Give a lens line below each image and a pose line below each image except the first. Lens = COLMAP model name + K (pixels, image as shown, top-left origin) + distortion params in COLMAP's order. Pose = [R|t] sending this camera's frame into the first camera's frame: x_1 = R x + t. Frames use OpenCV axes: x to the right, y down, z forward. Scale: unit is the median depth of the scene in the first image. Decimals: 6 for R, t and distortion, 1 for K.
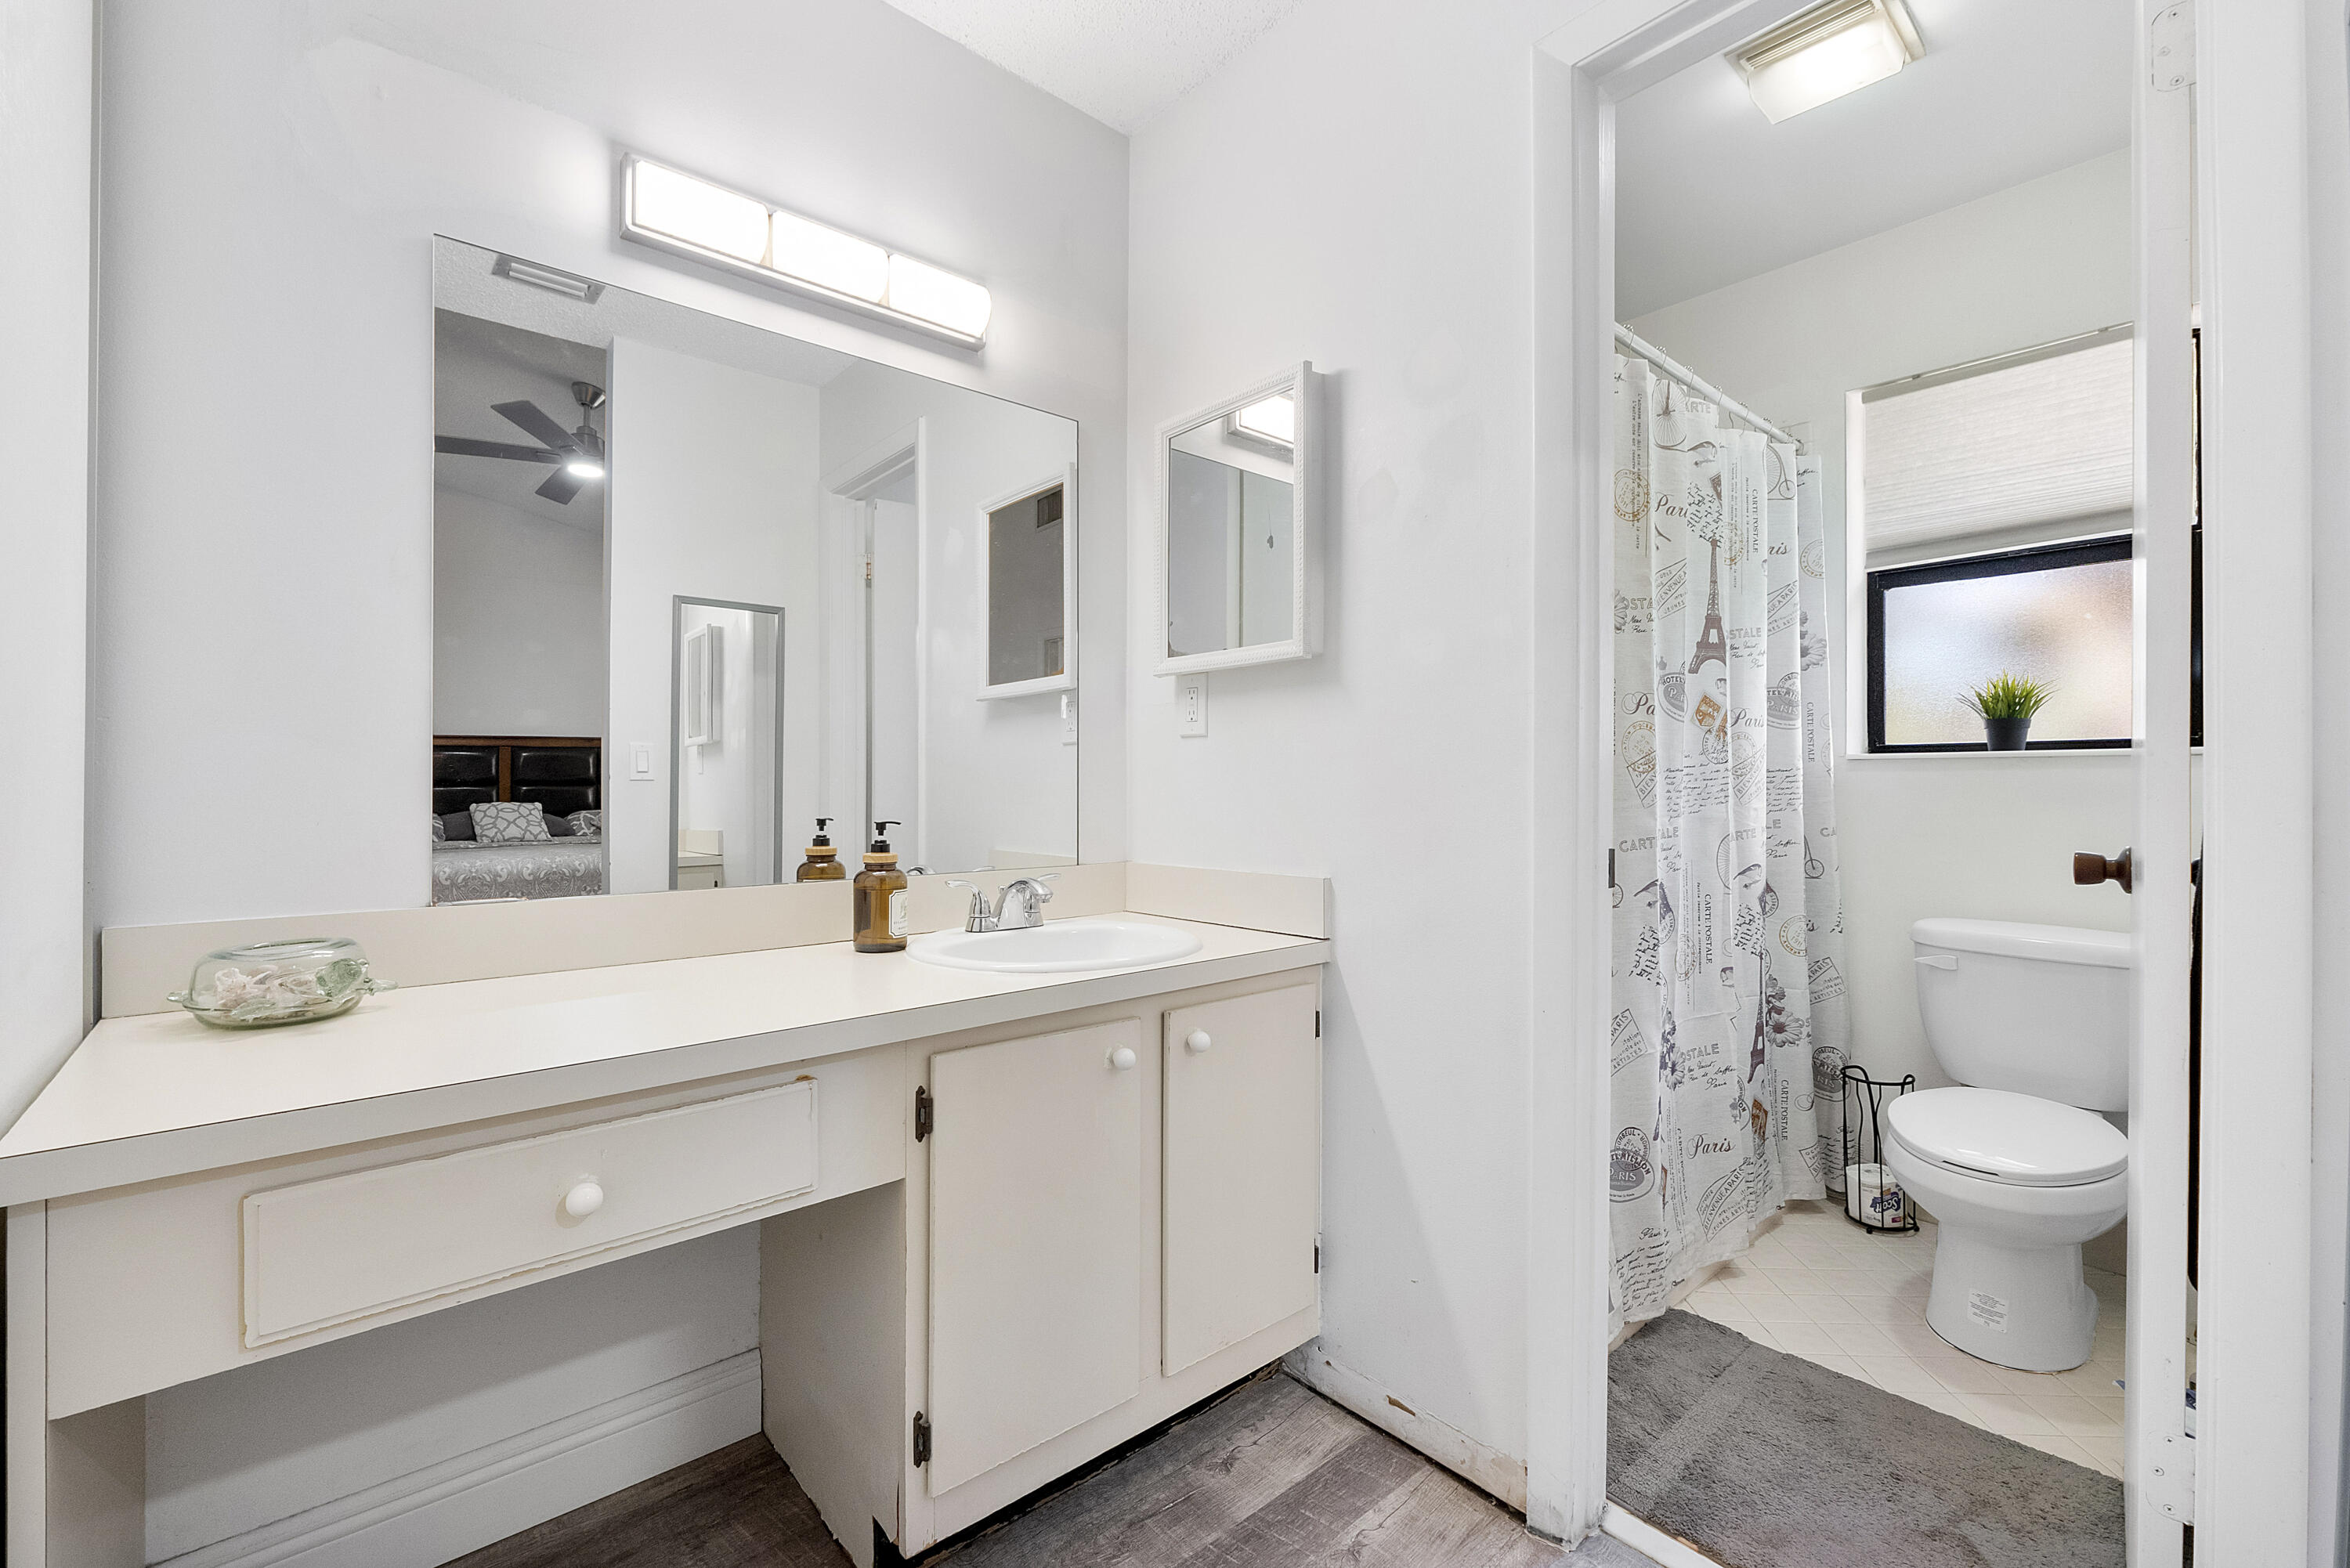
lens RADIAL K [[1035.7, 0, 1179.4], [0, 1035.7, 769.9], [0, 0, 1]] dist [-0.001827, 0.000063]
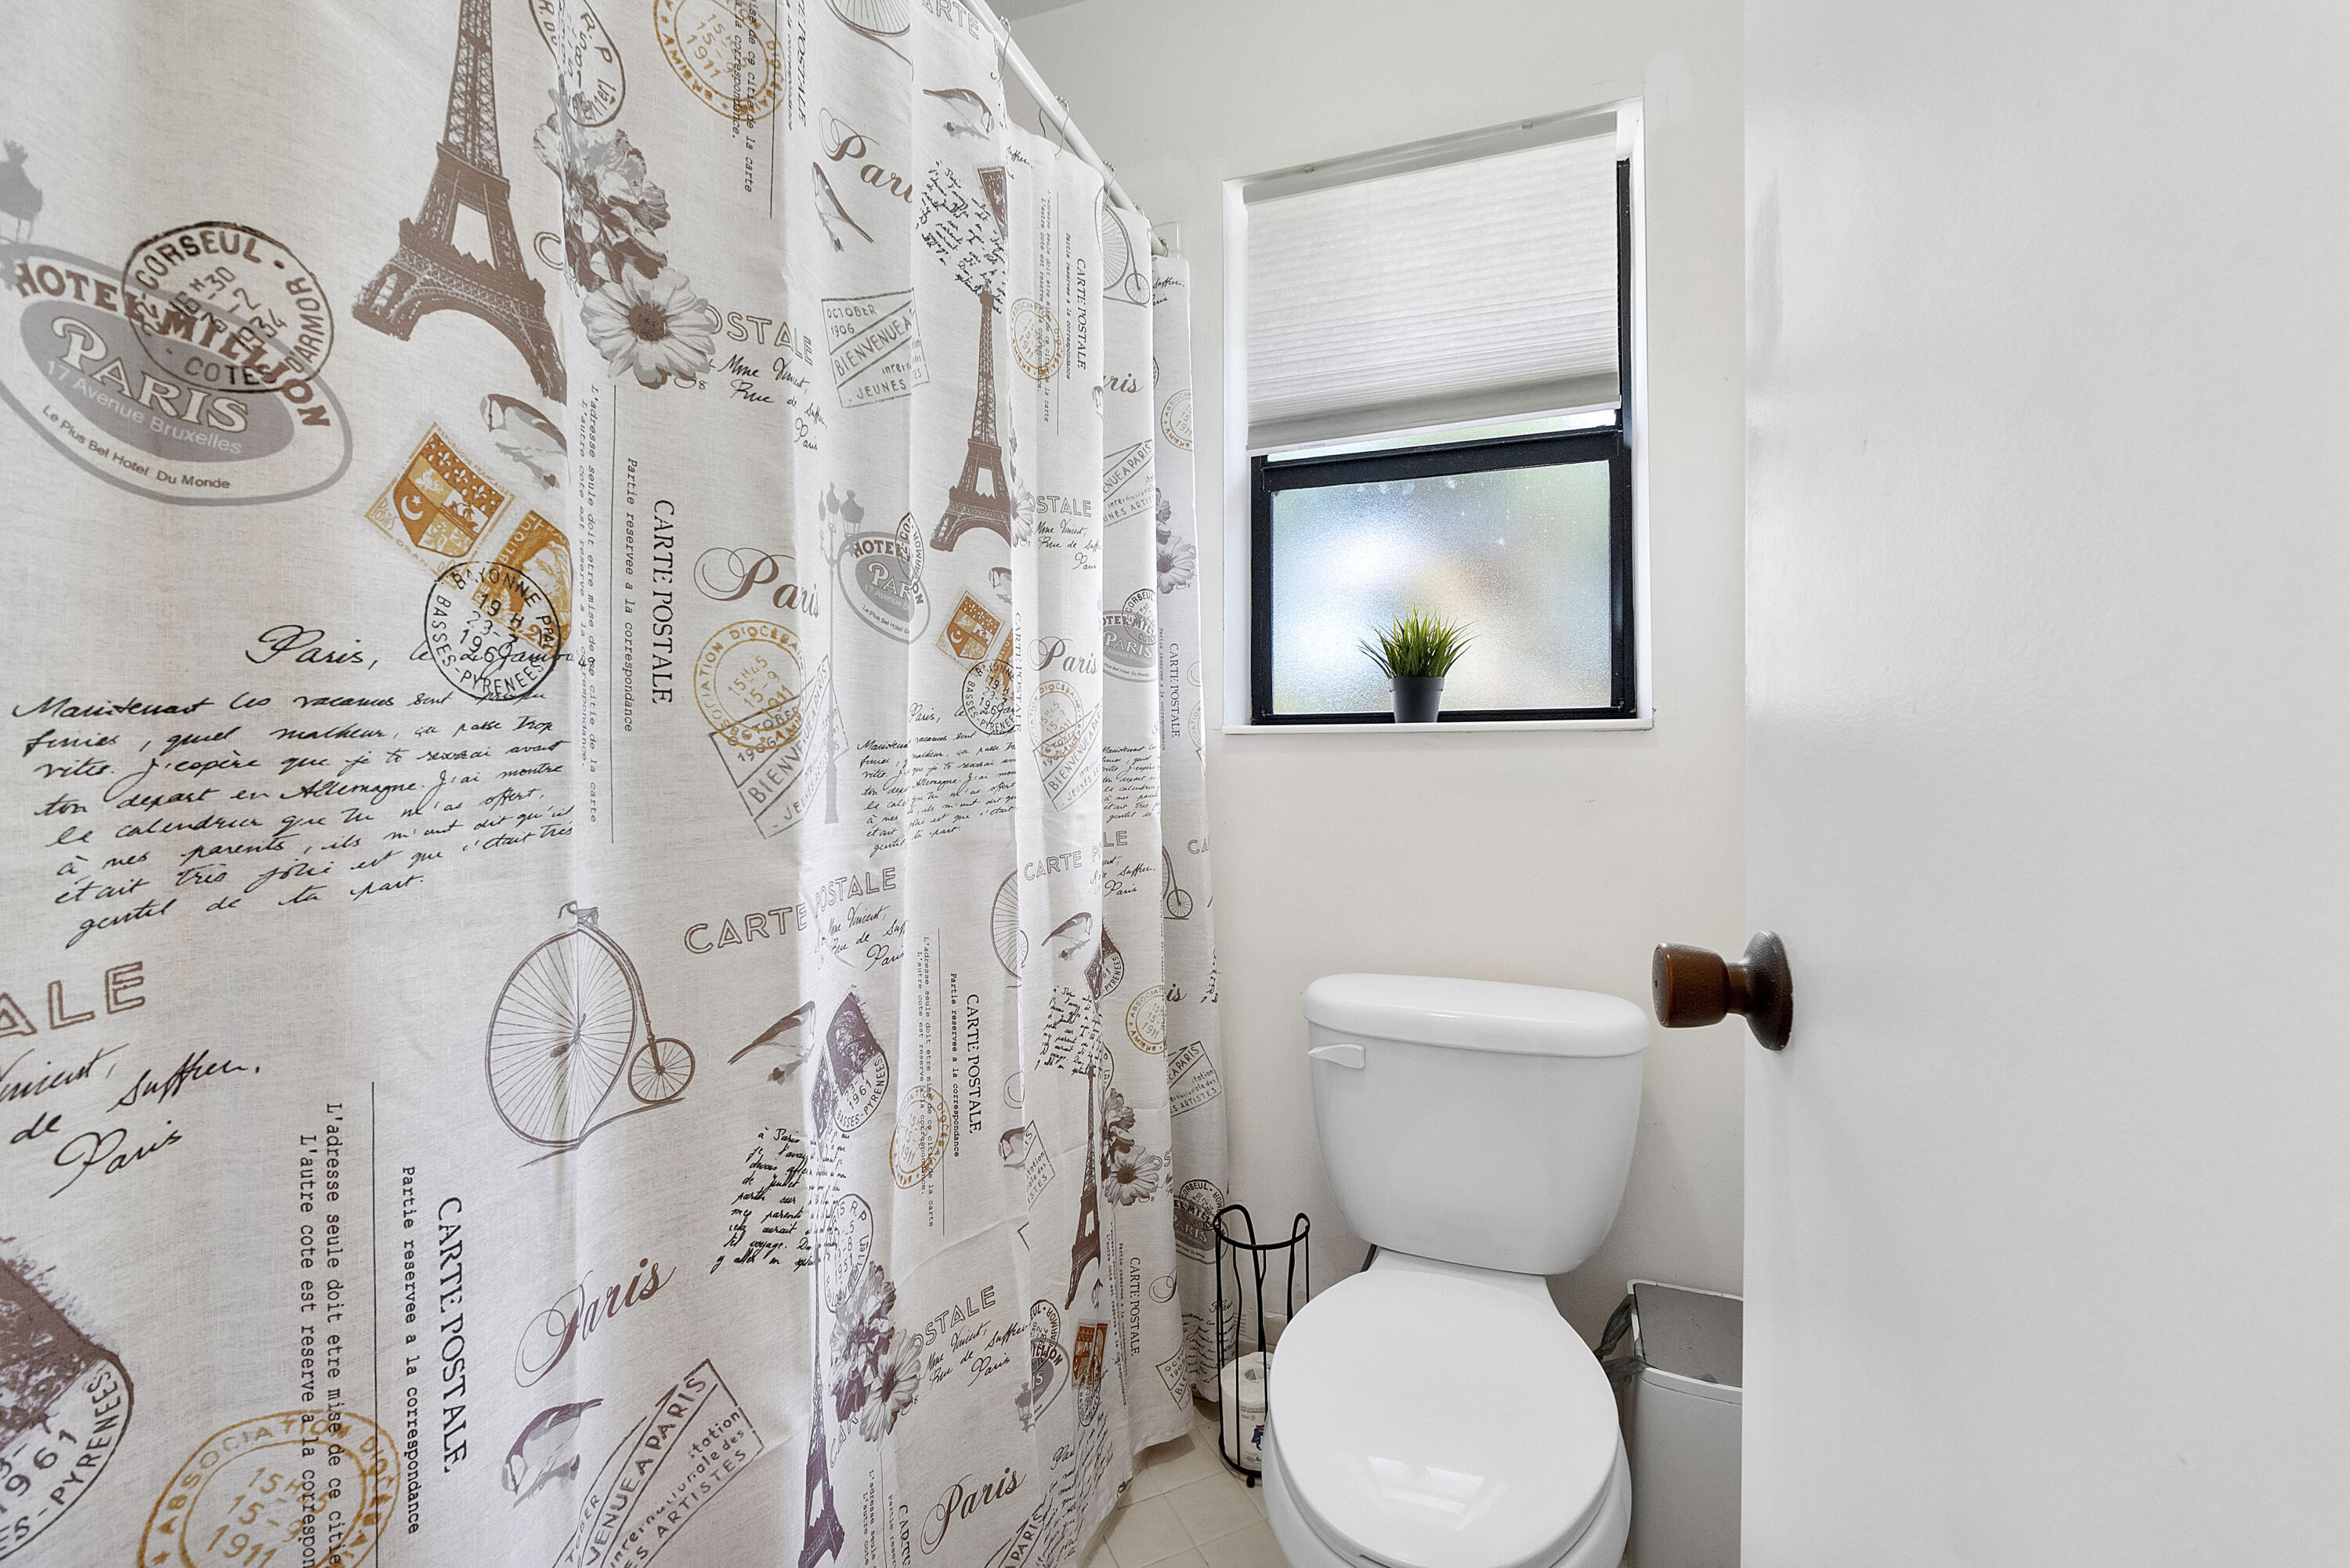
lens RADIAL K [[1035.7, 0, 1179.4], [0, 1035.7, 769.9], [0, 0, 1]] dist [-0.001827, 0.000063]
pose [[0.877825, -0.007501, 0.478923, 0.331193], [0.001978, 0.999926, 0.012036, 0.005244], [-0.478978, -0.009618, 0.877774, 0.473321]]
